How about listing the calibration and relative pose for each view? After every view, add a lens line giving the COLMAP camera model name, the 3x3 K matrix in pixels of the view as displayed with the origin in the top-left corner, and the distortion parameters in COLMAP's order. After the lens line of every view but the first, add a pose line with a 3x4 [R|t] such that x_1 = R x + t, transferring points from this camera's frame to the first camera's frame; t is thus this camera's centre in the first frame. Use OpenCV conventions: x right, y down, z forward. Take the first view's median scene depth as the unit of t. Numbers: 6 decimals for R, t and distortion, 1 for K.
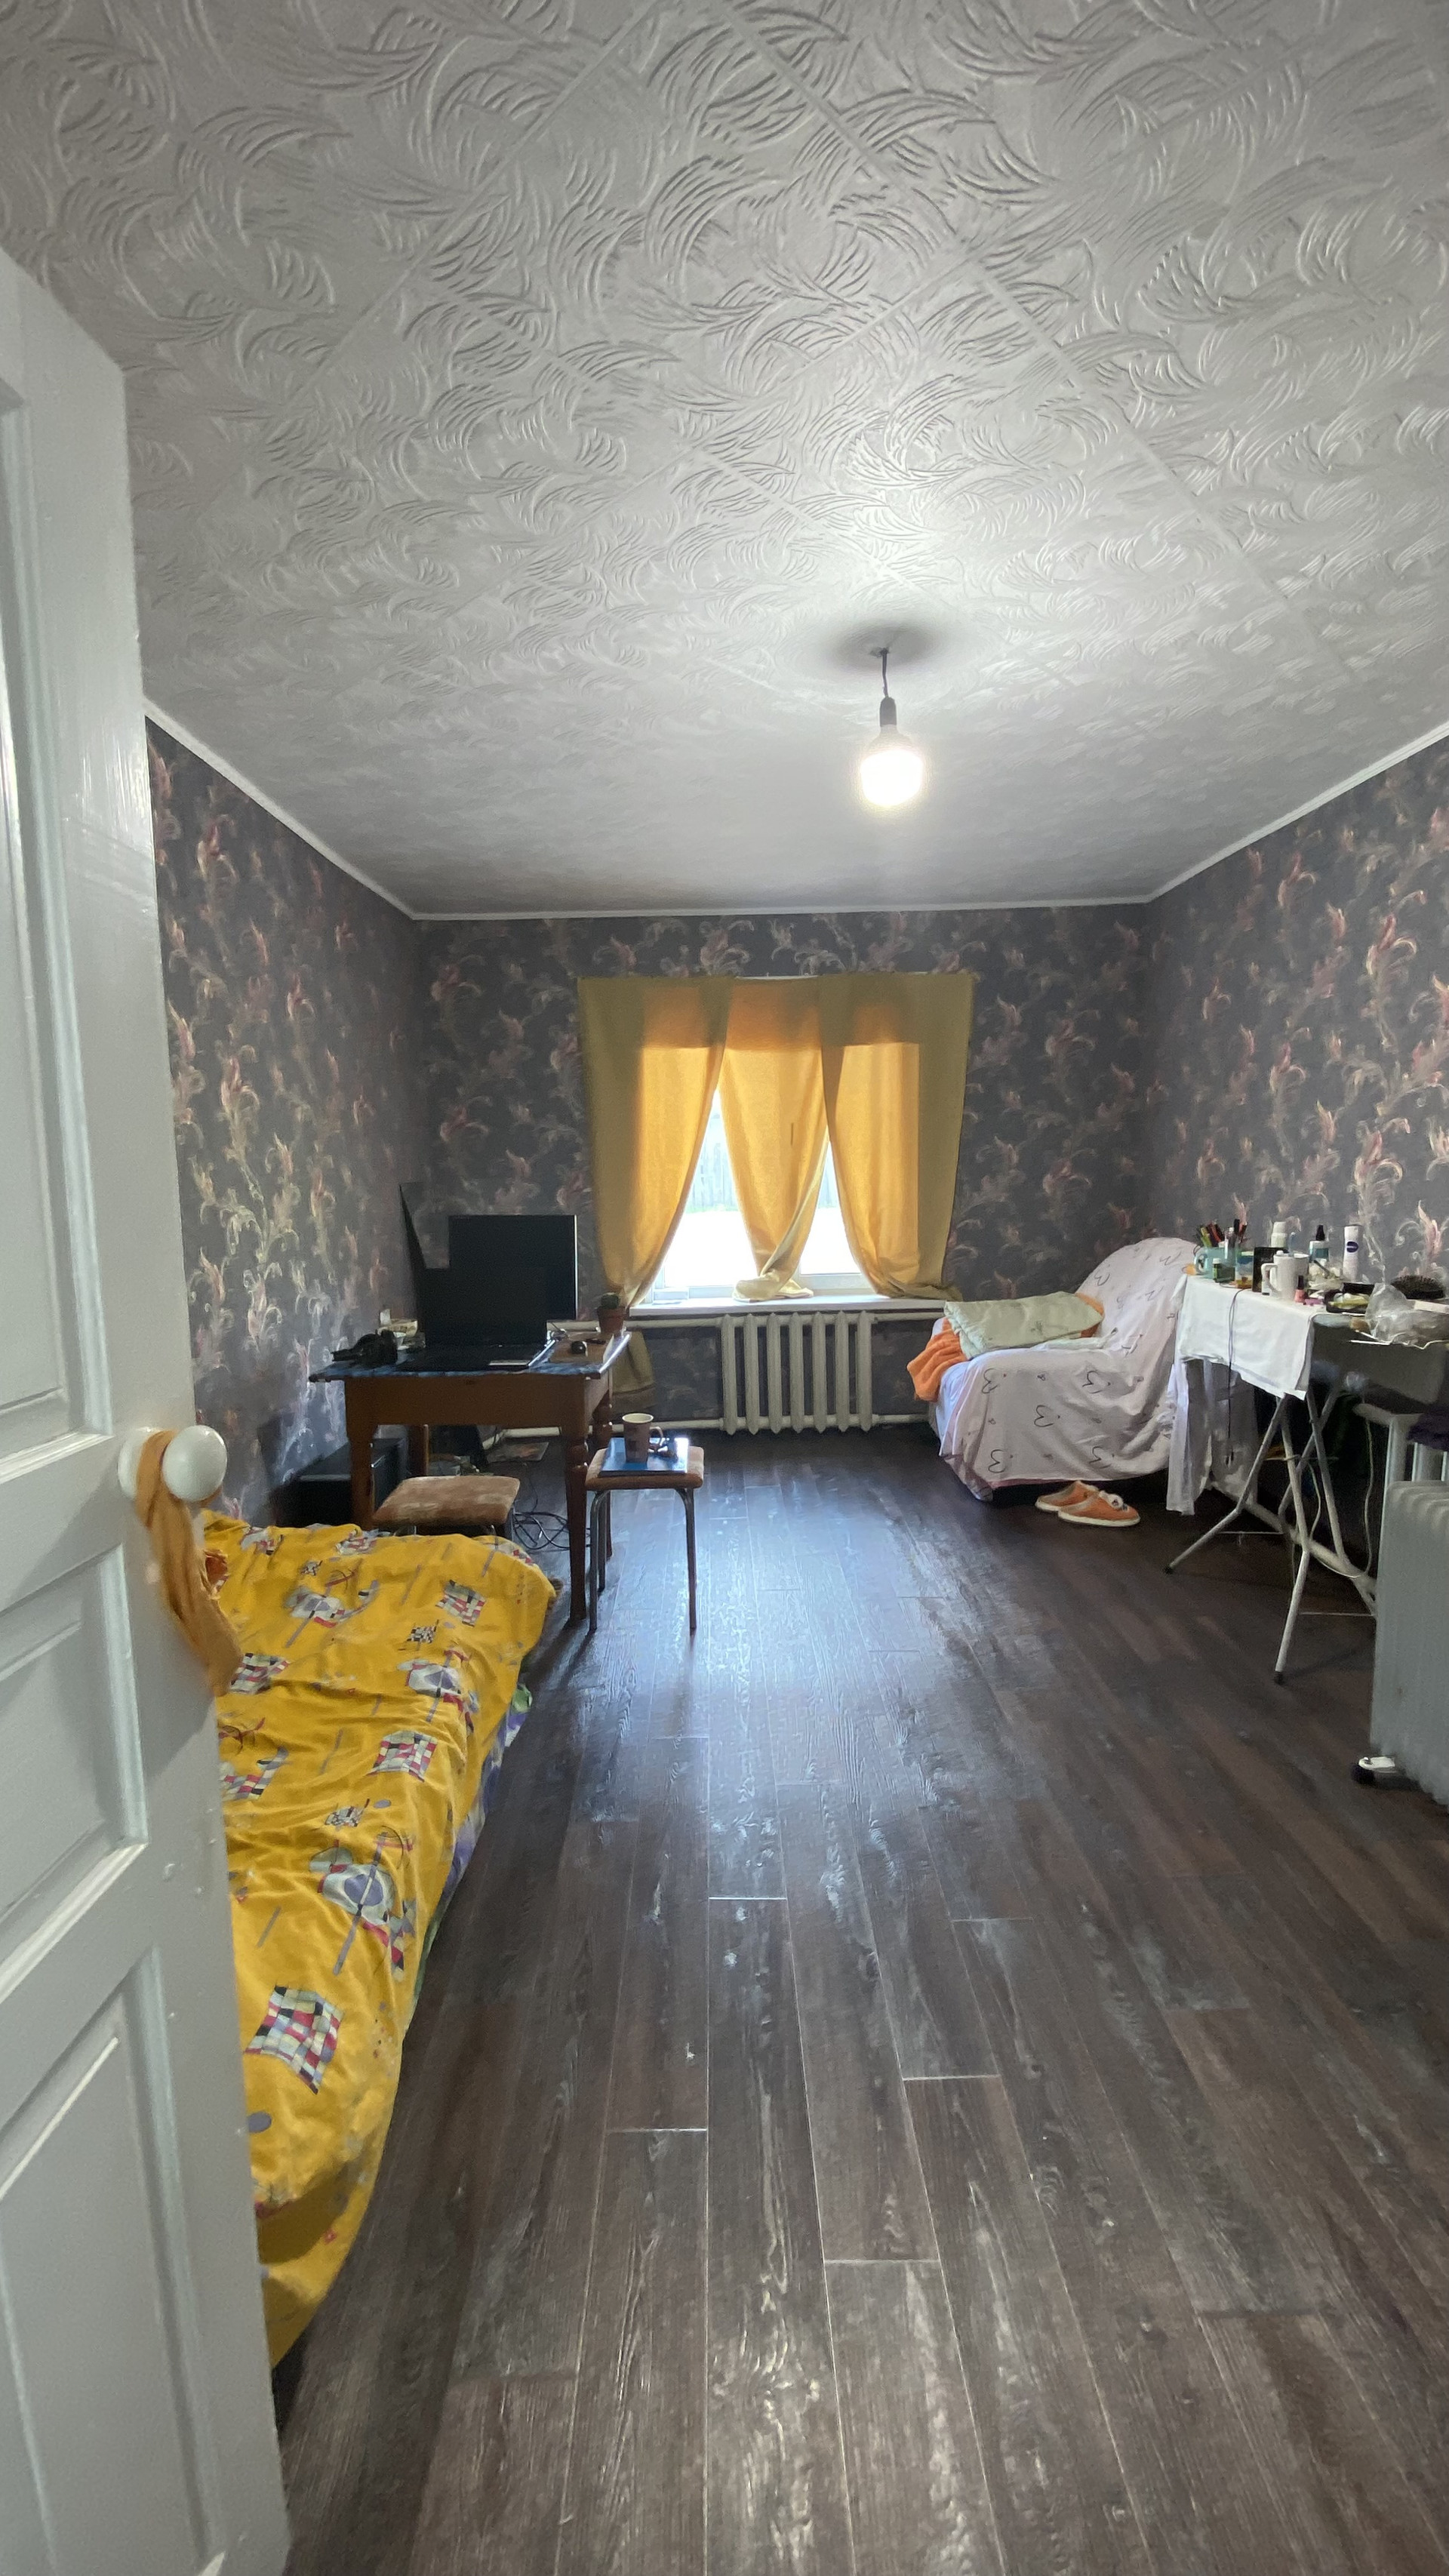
lens RADIAL K [[1058.4, 0, 708.2], [0, 1058.4, 1273.7], [0, 0, 1]] dist [0.019656, -0.017939]
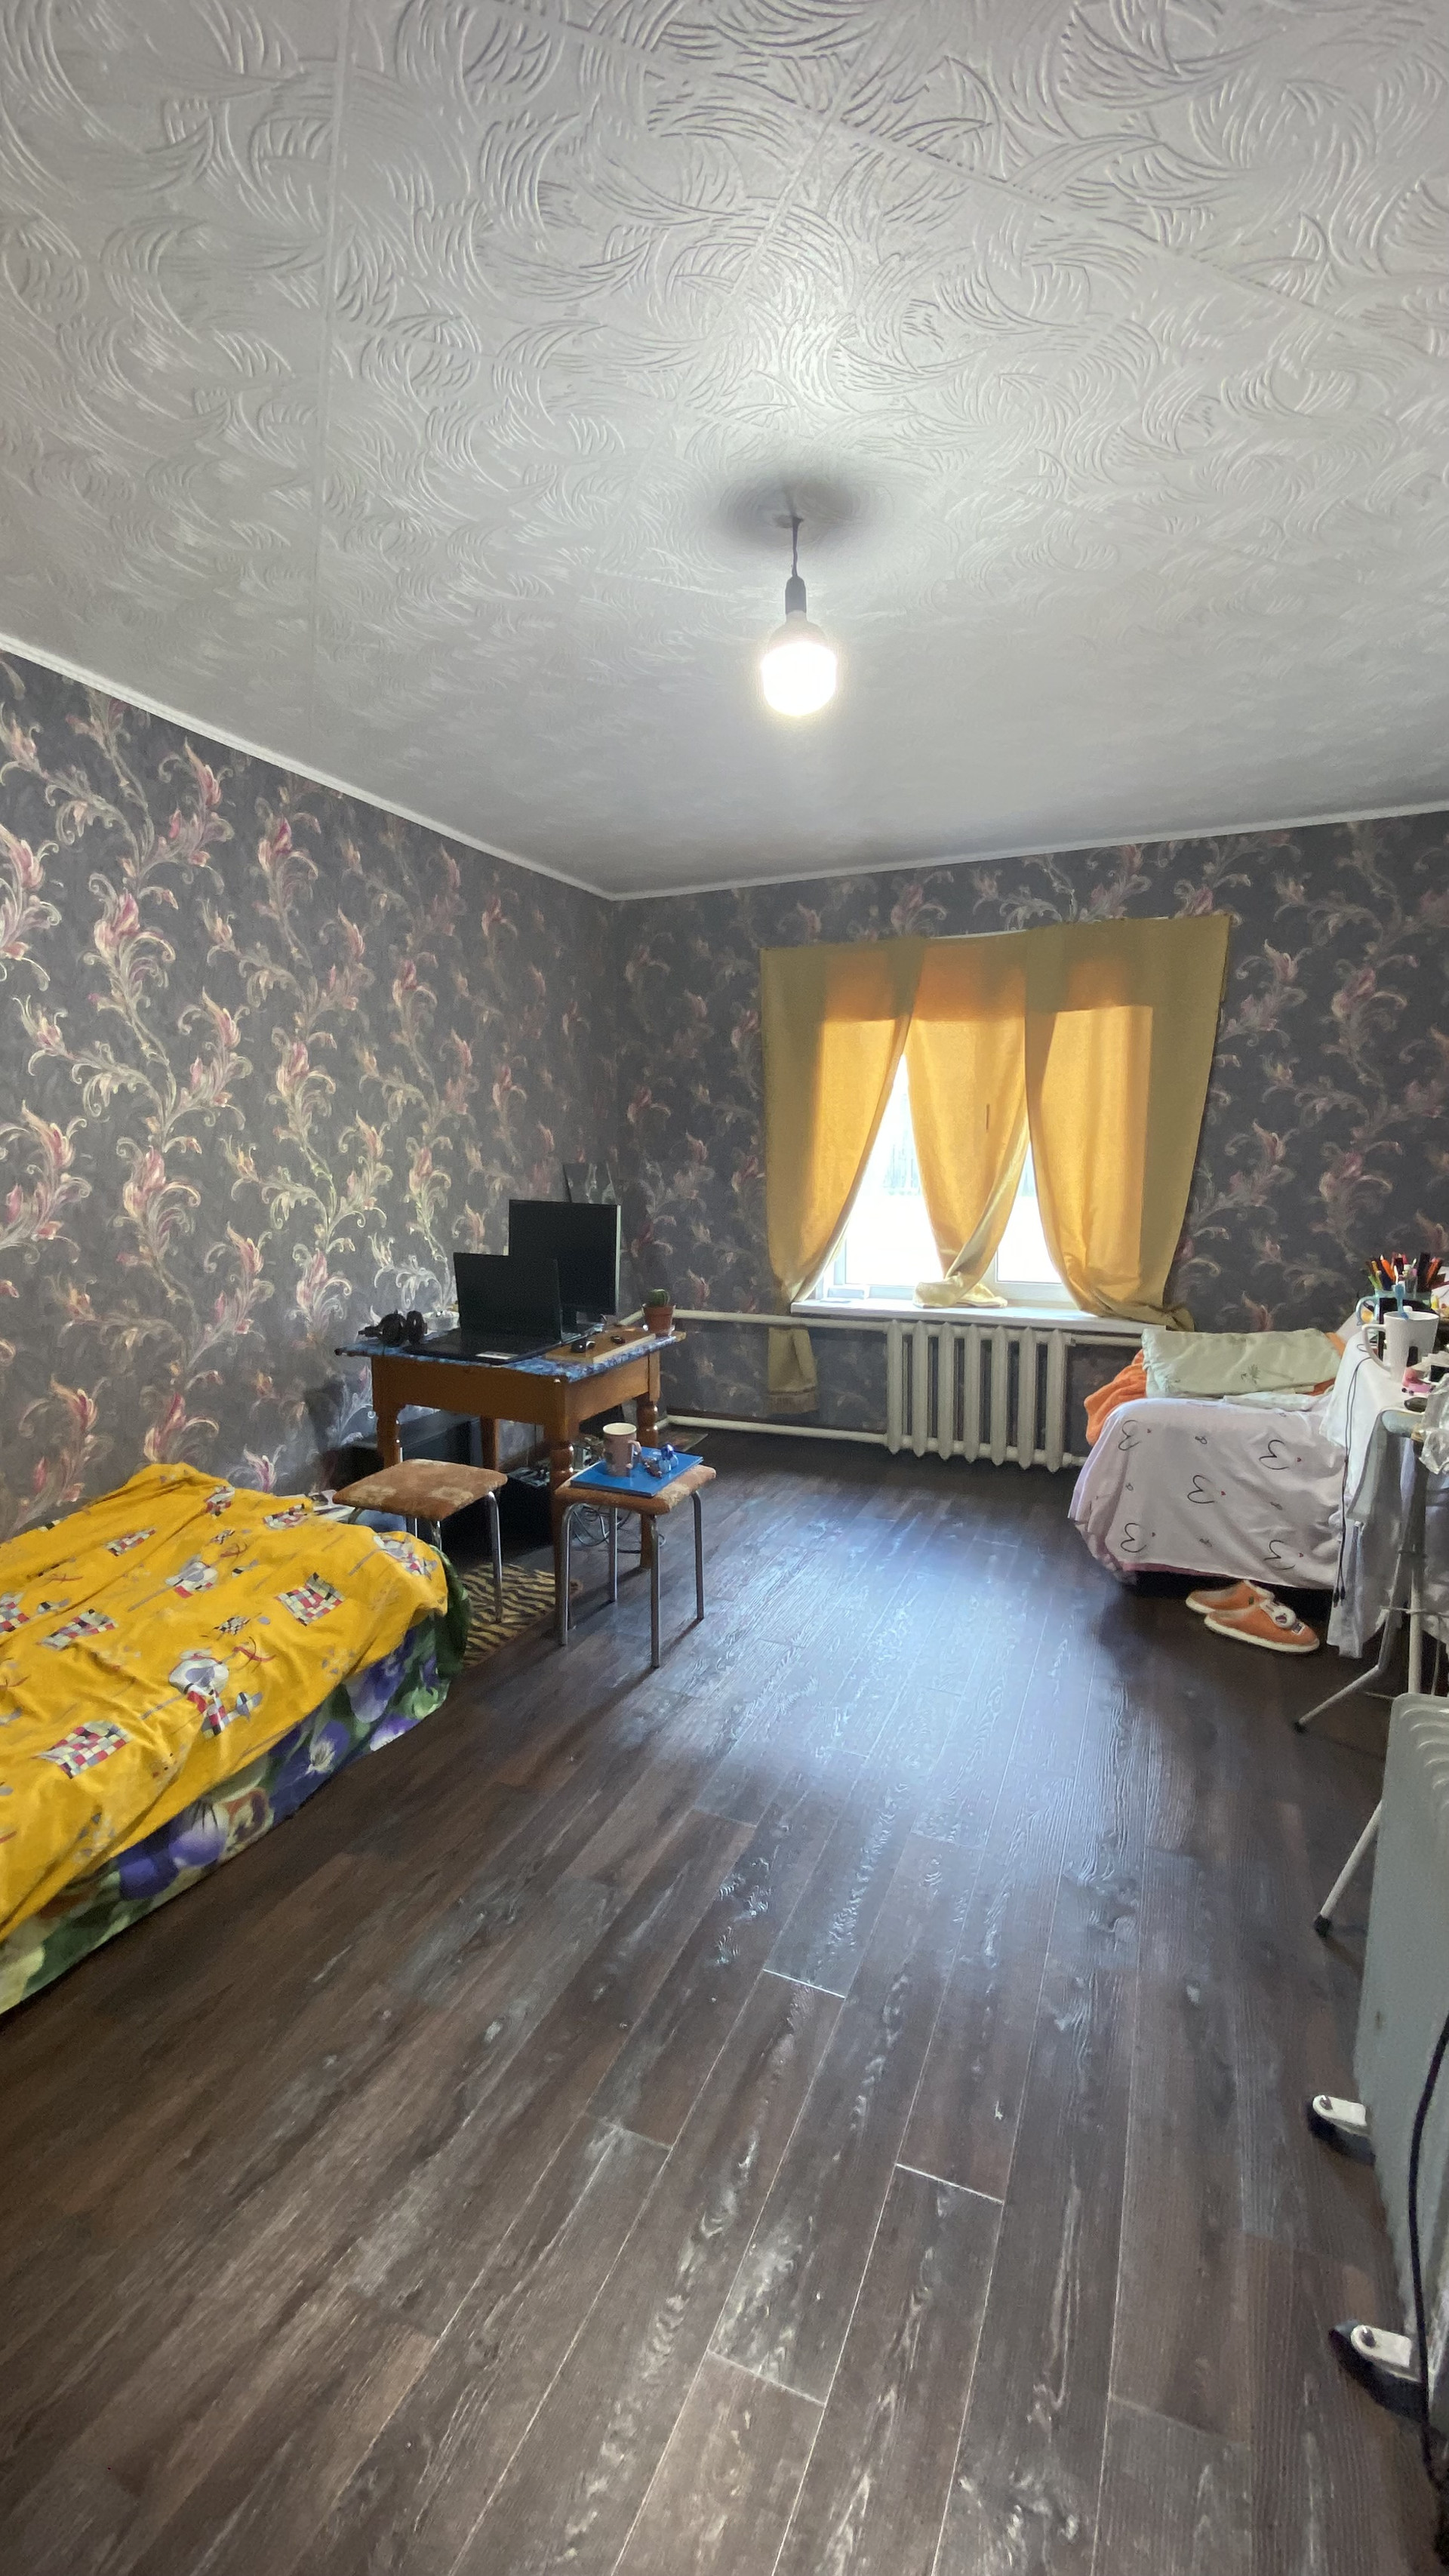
lens RADIAL K [[1058.4, 0, 706.4], [0, 1058.4, 1273.6], [0, 0, 1]] dist [0.019656, -0.017939]
pose [[0.913686, 0.068098, -0.400675, 0.229366], [-0.059060, 0.997645, 0.034879, -0.022288], [0.402106, -0.008204, 0.915556, 0.119004]]
